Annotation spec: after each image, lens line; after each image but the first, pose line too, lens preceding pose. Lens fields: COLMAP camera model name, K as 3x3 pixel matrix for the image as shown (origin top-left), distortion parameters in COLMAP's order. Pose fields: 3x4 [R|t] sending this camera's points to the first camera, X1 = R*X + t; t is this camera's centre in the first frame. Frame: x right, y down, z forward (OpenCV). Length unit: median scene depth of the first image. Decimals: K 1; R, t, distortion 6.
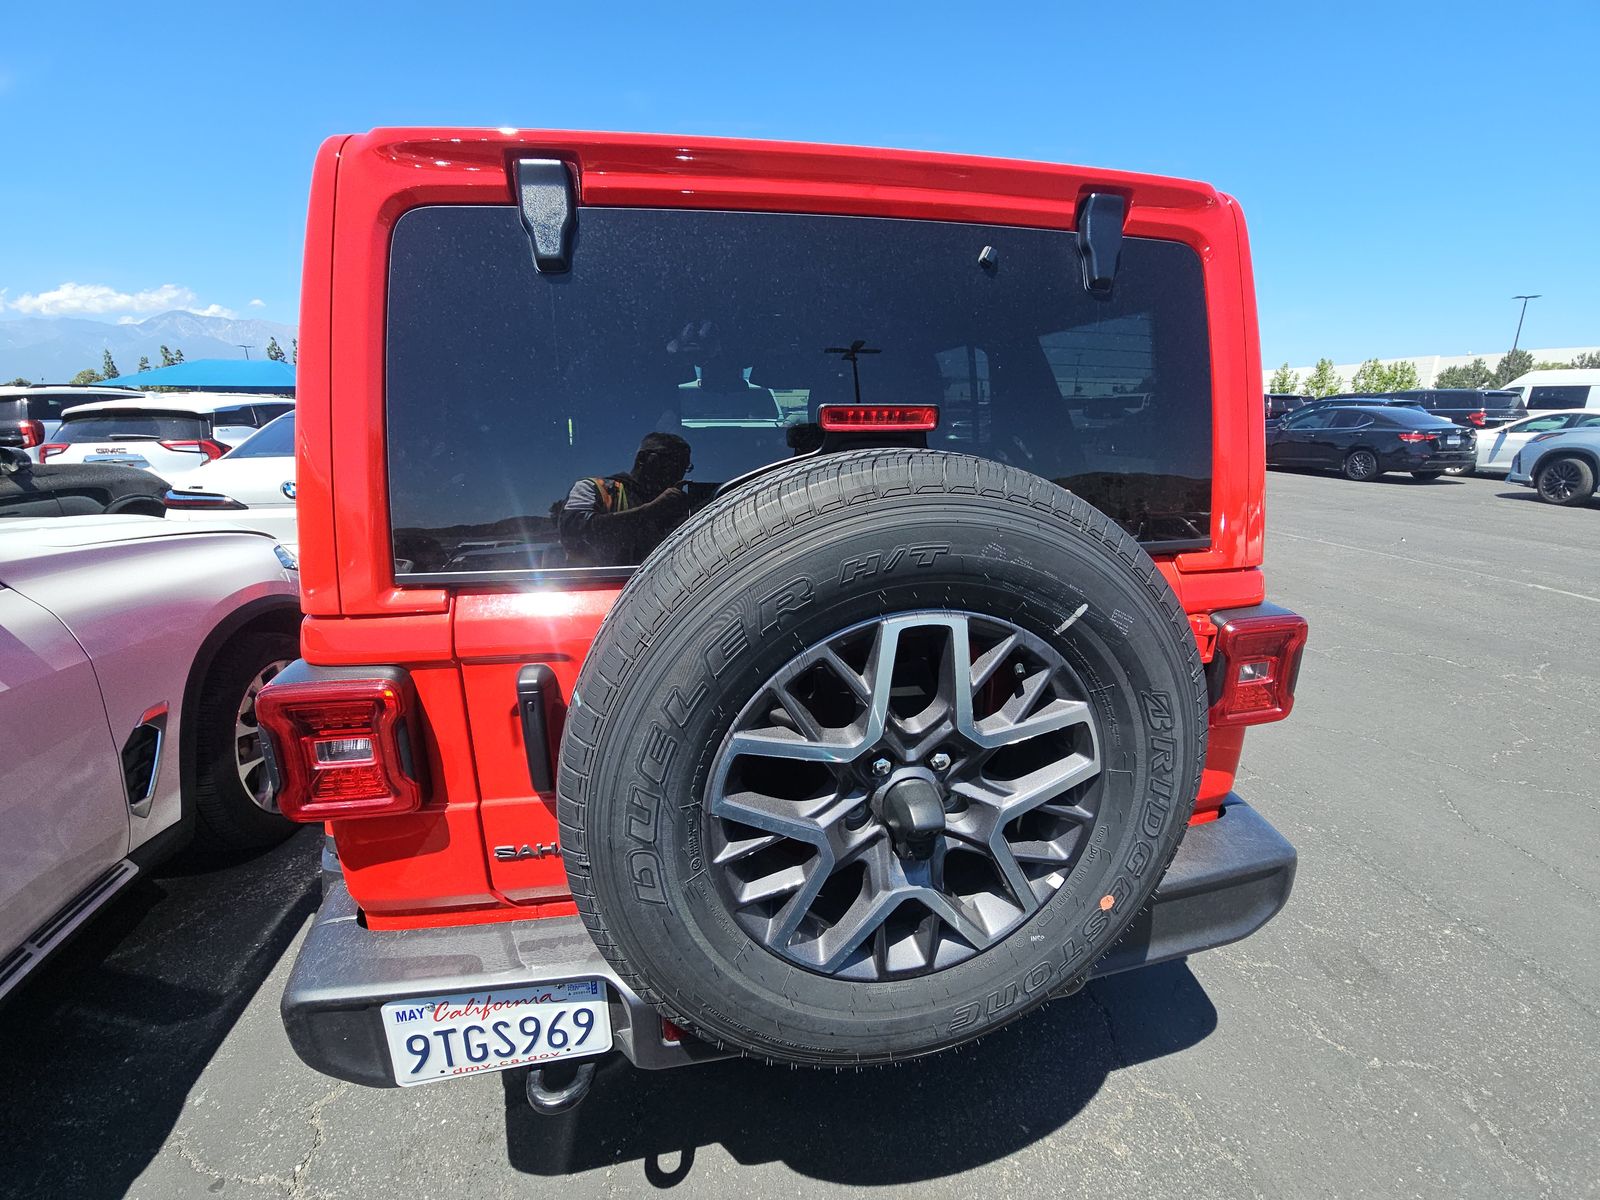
lens RADIAL K [[697.4, 0, 797.7], [0, 697.4, 611.2], [0, 0, 1]] dist [0.001904, -0.010565]
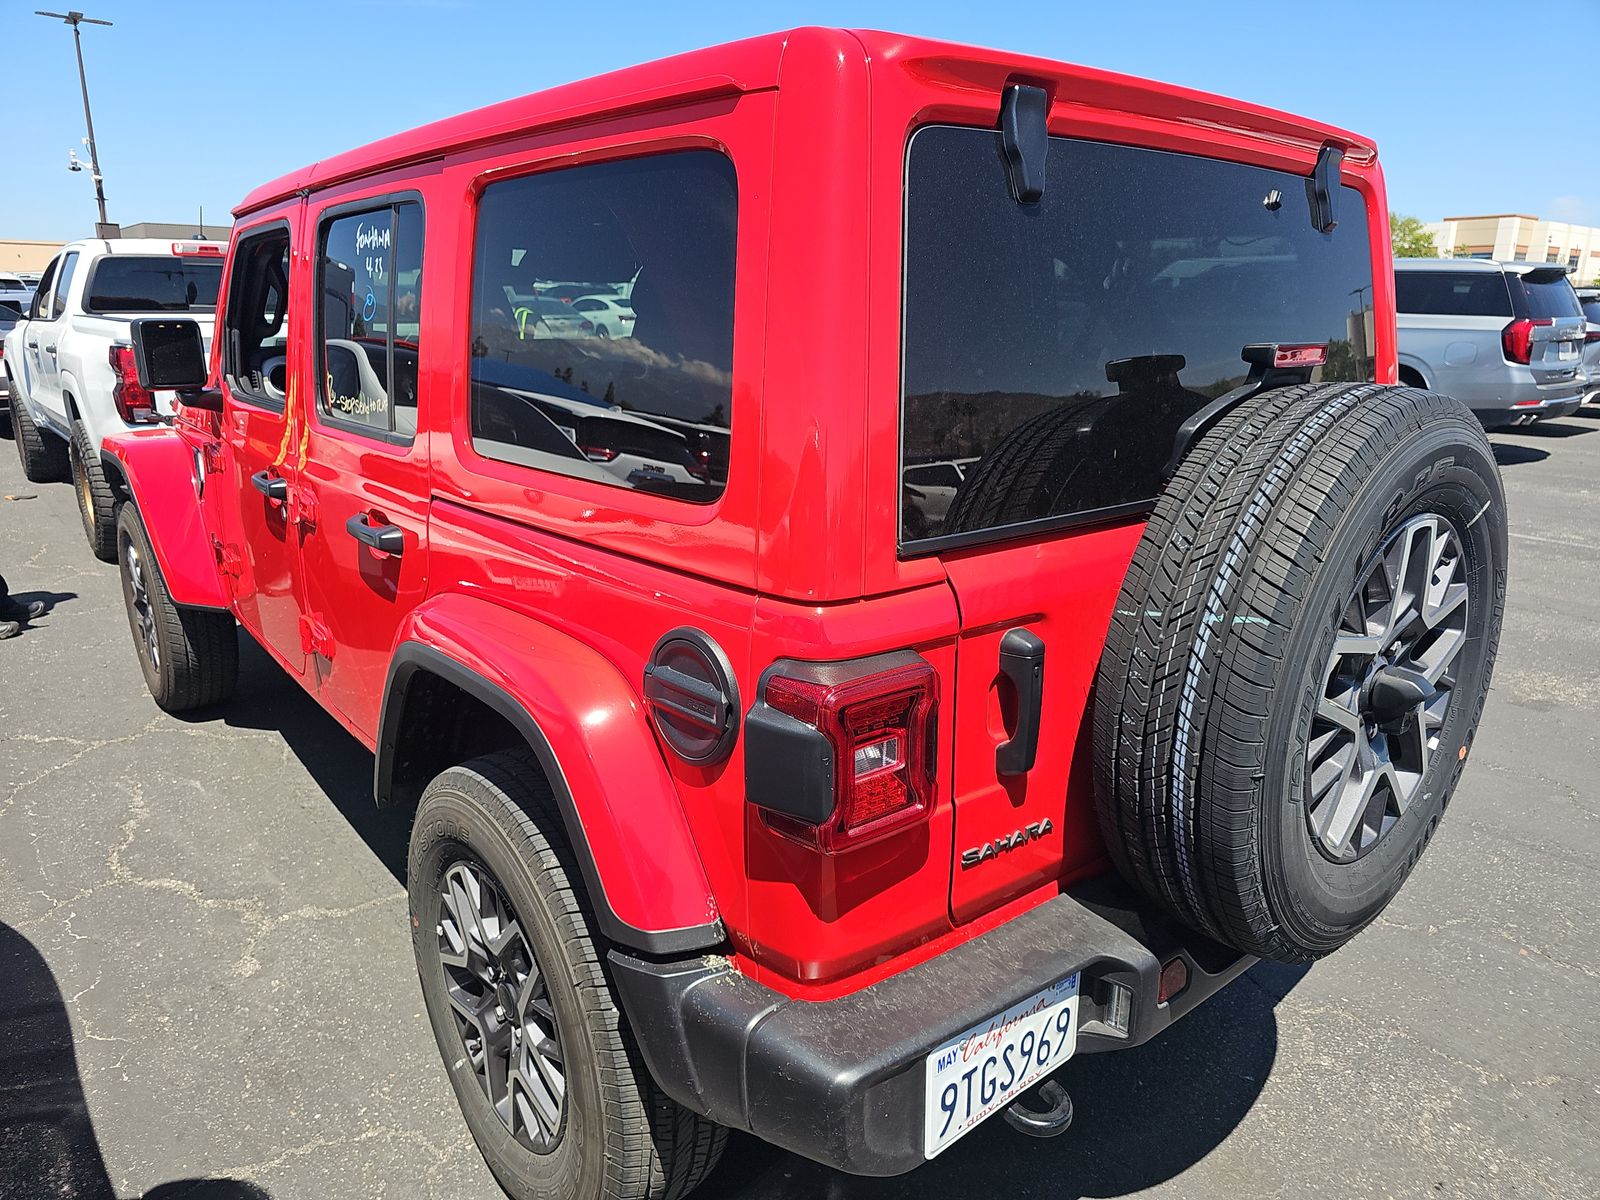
lens RADIAL K [[1099.8, 0, 800.0], [0, 1099.8, 600.0], [0, 0, 1]] dist [-0.008687, -0.003102]
pose [[0.871762, -0.118281, 0.475437, -1.236246], [0.130550, 0.991415, 0.007270, -0.006248], [-0.472215, 0.055731, 0.879720, -0.114630]]
